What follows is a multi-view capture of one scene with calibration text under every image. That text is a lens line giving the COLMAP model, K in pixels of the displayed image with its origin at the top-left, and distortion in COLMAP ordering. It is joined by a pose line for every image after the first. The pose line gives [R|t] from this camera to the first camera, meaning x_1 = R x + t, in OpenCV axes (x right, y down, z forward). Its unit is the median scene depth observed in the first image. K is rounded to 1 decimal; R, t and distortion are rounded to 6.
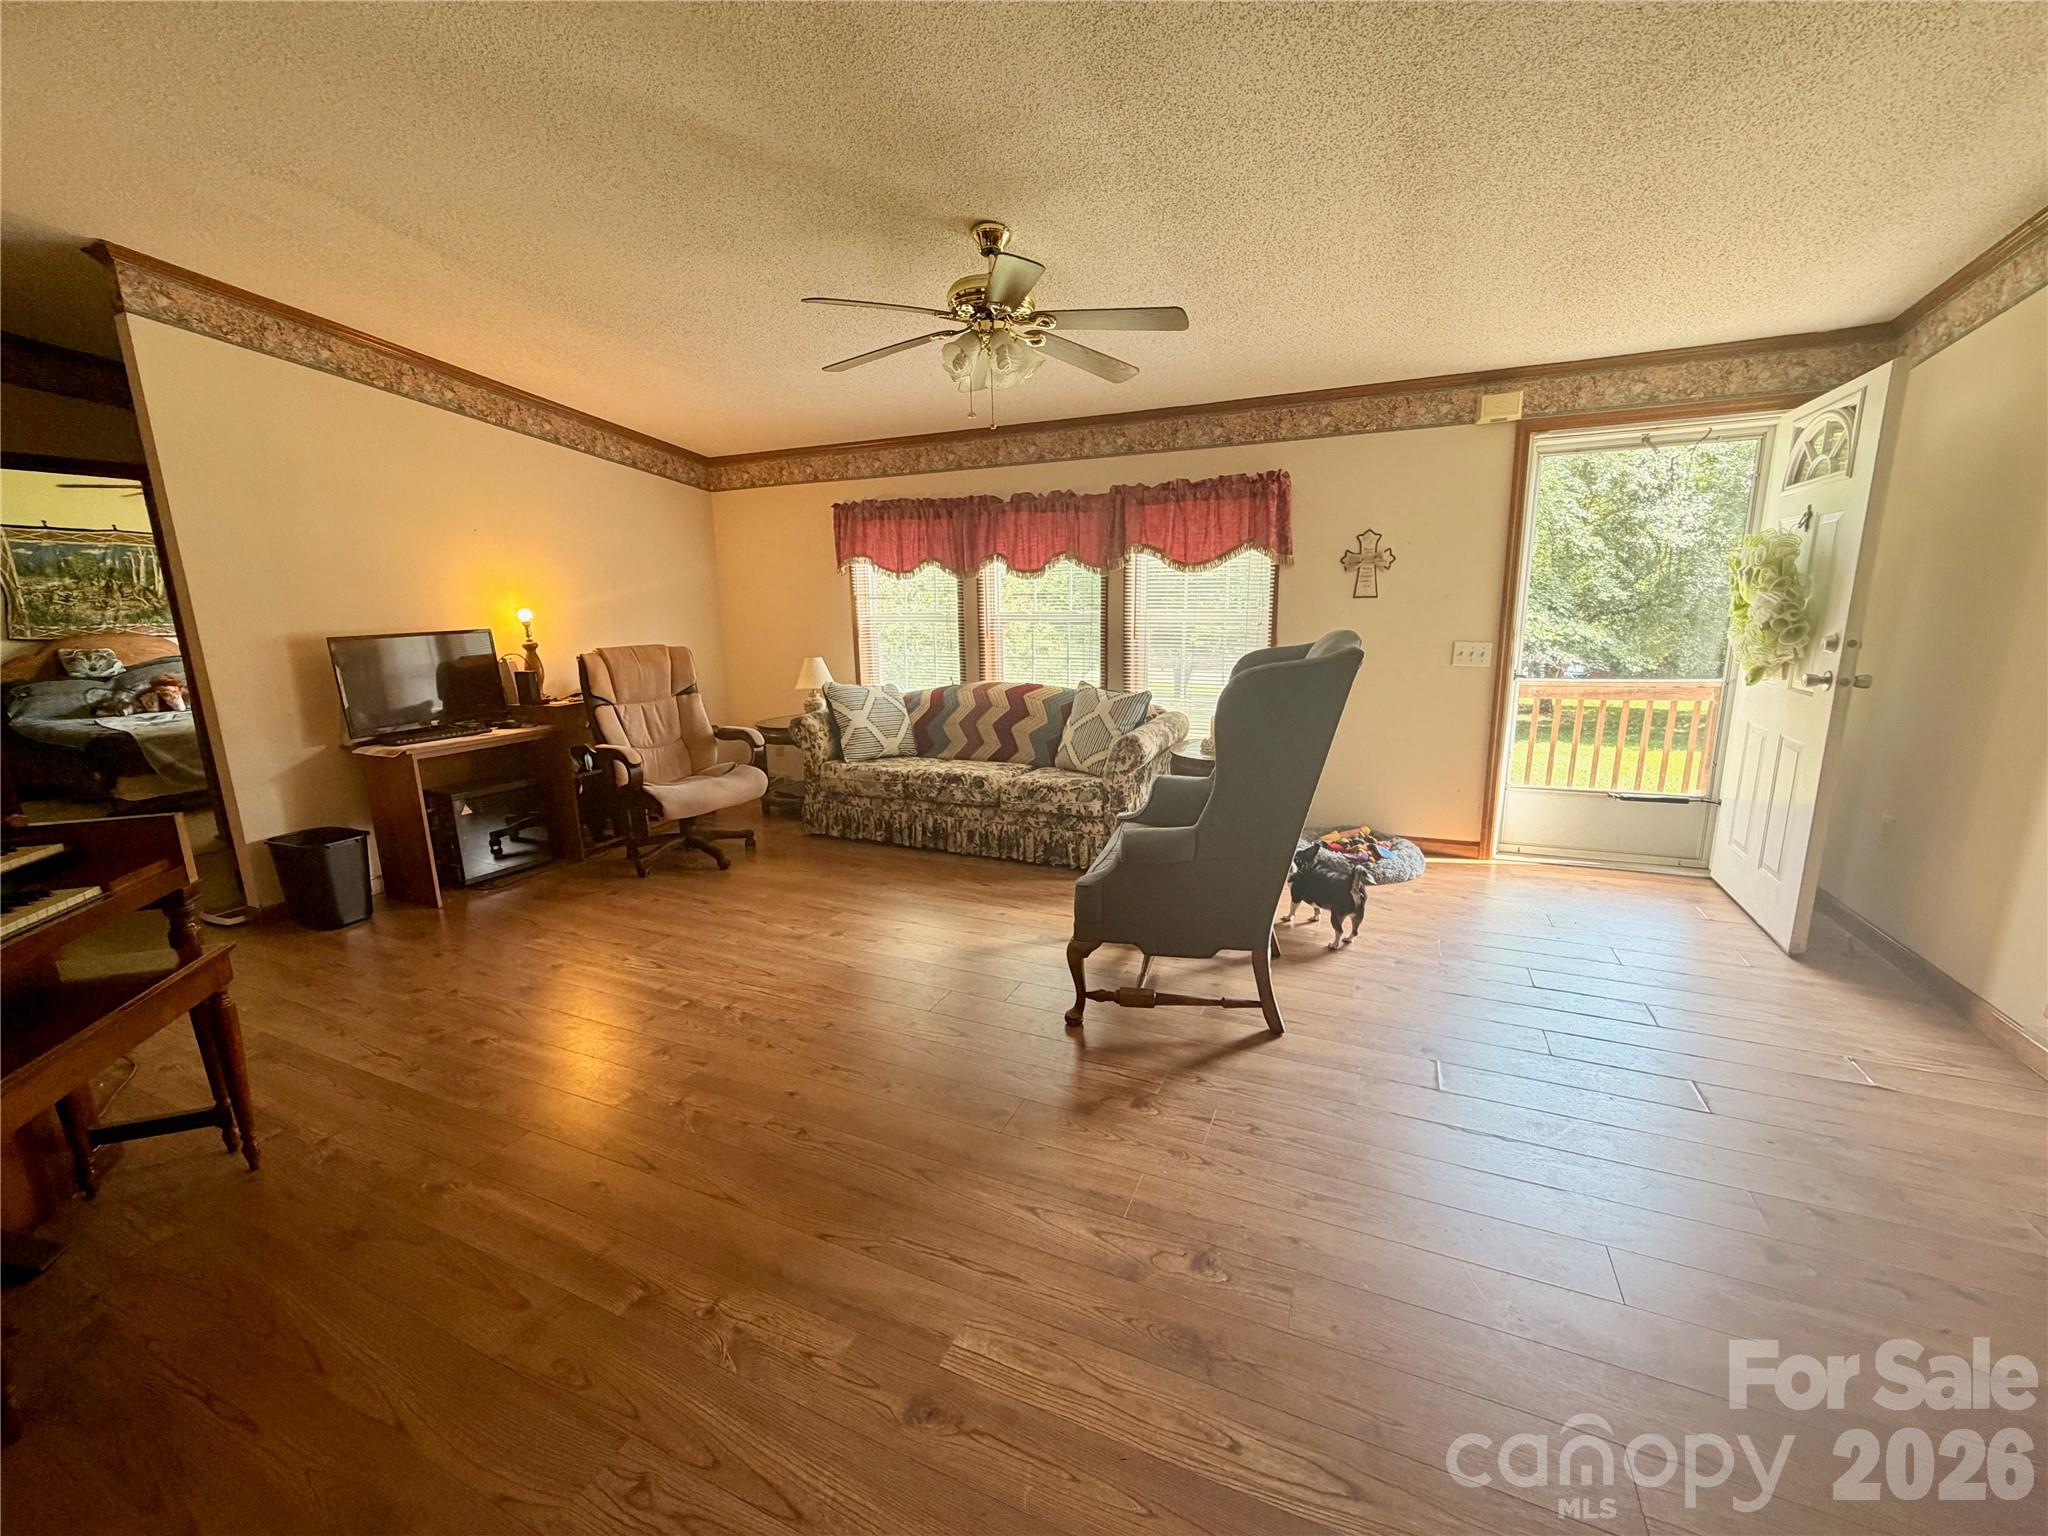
lens RADIAL K [[813.6, 0, 1015.5], [0, 813.6, 772.9], [0, 0, 1]] dist [0.003855, -0.000165]
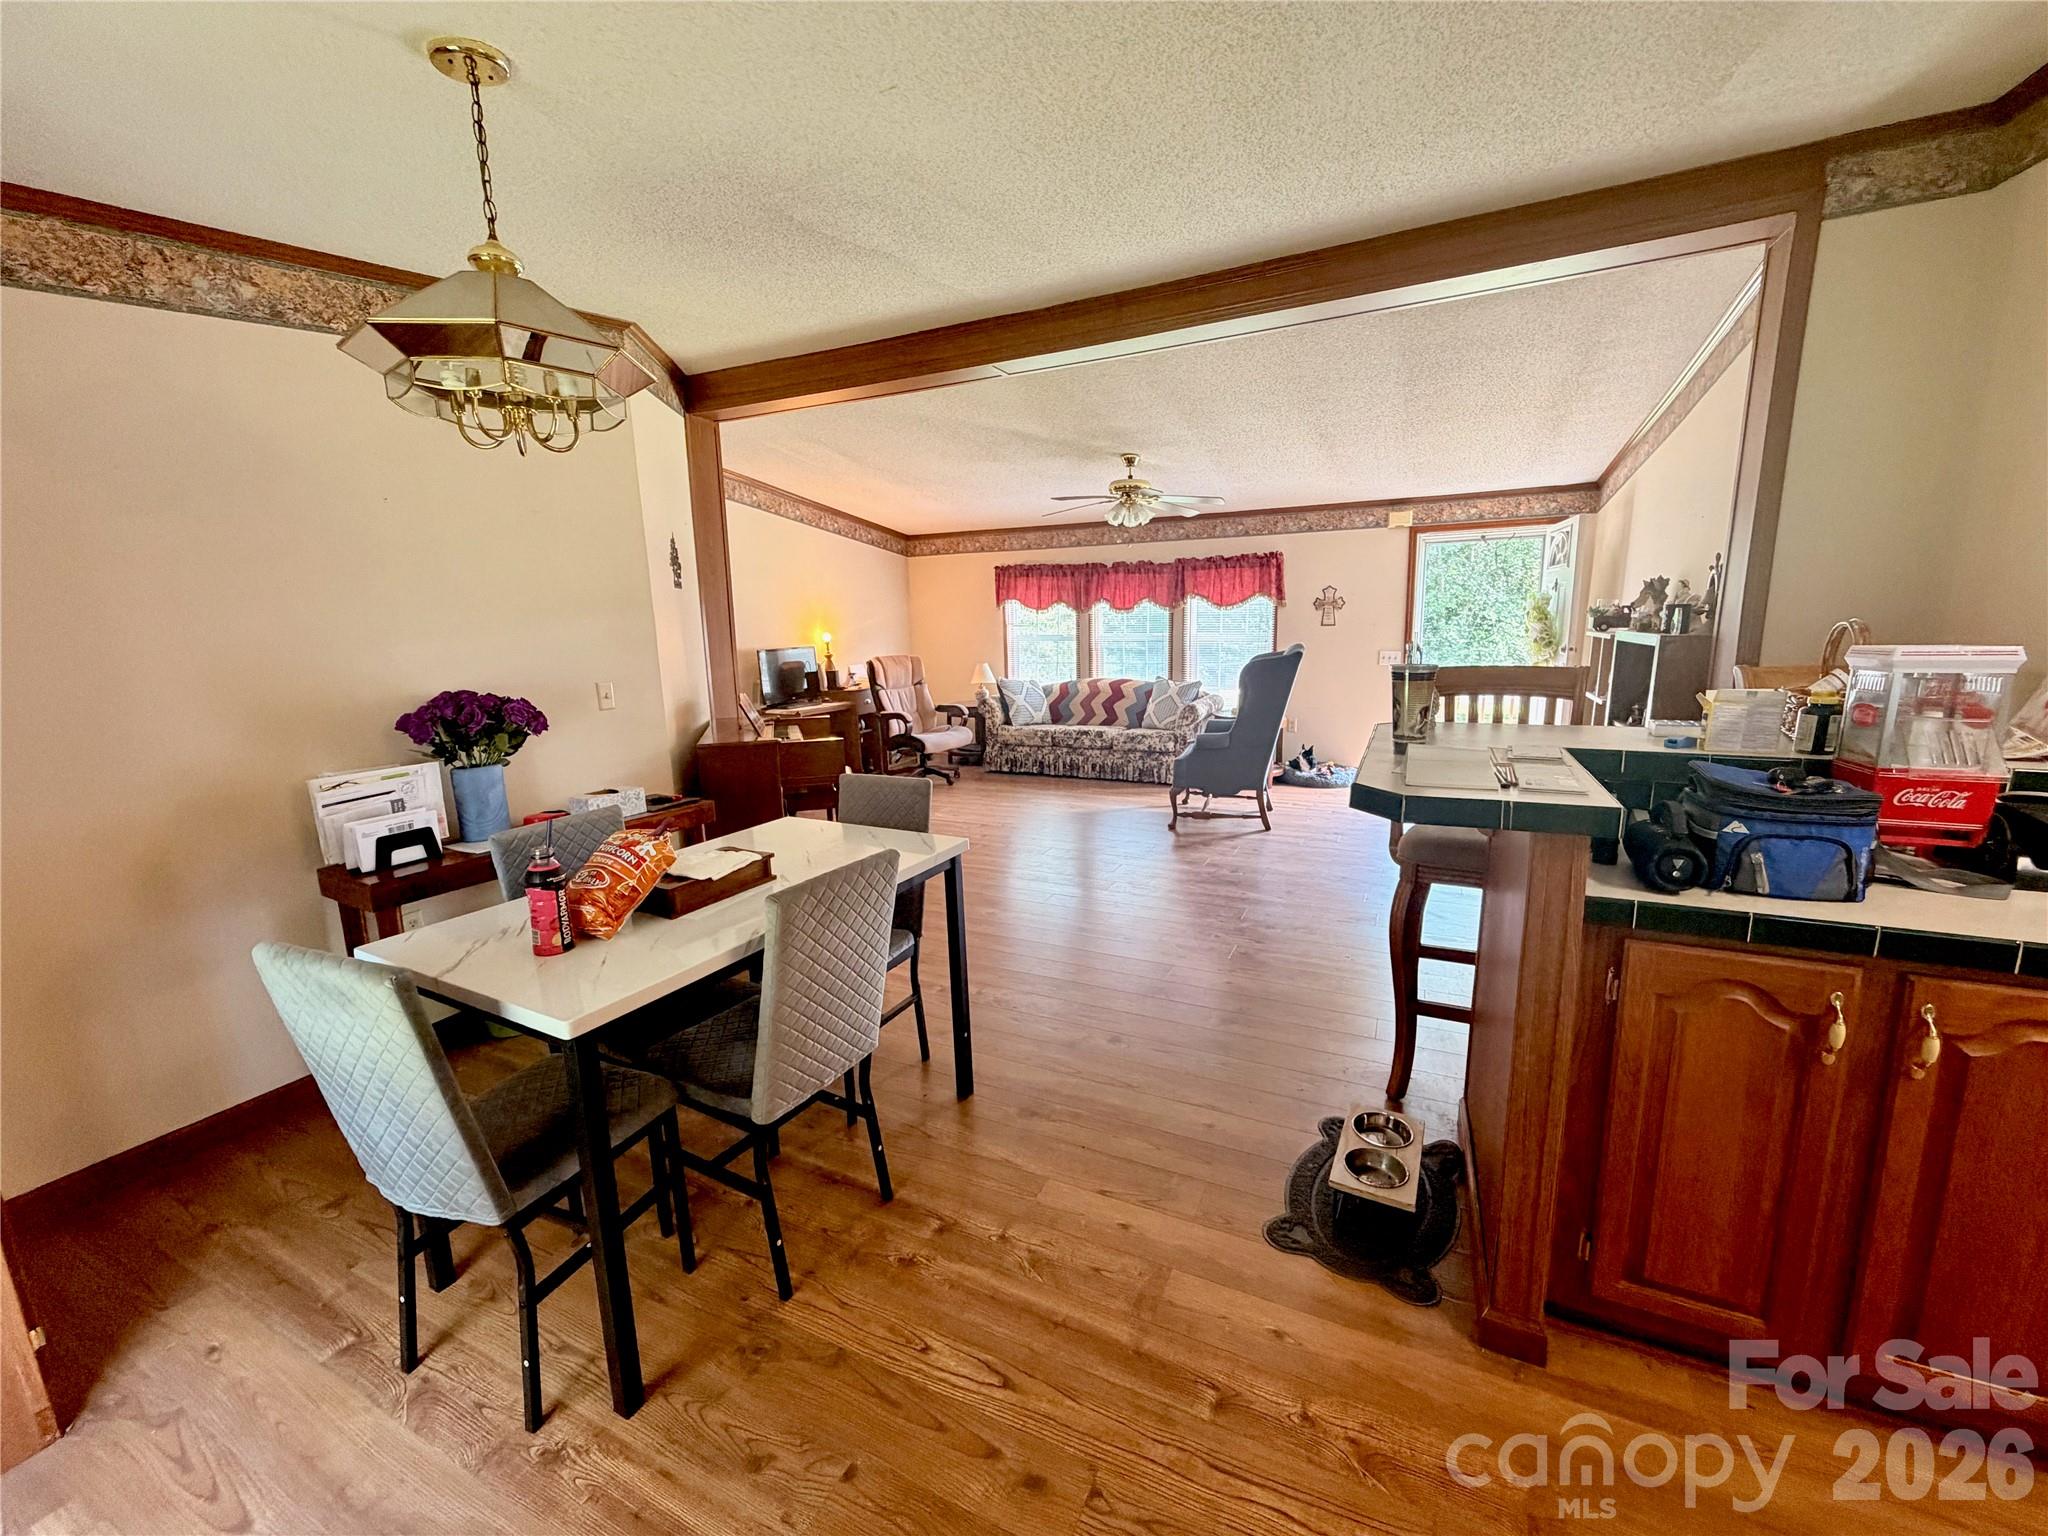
lens RADIAL K [[813.6, 0, 1020.7], [0, 813.6, 763.9], [0, 0, 1]] dist [0.003855, -0.000165]
pose [[0.999551, 0.000602, -0.029968, -0.150388], [-0.001549, 0.999500, -0.031567, 0.120064], [0.029934, 0.031599, 0.999052, -0.661034]]
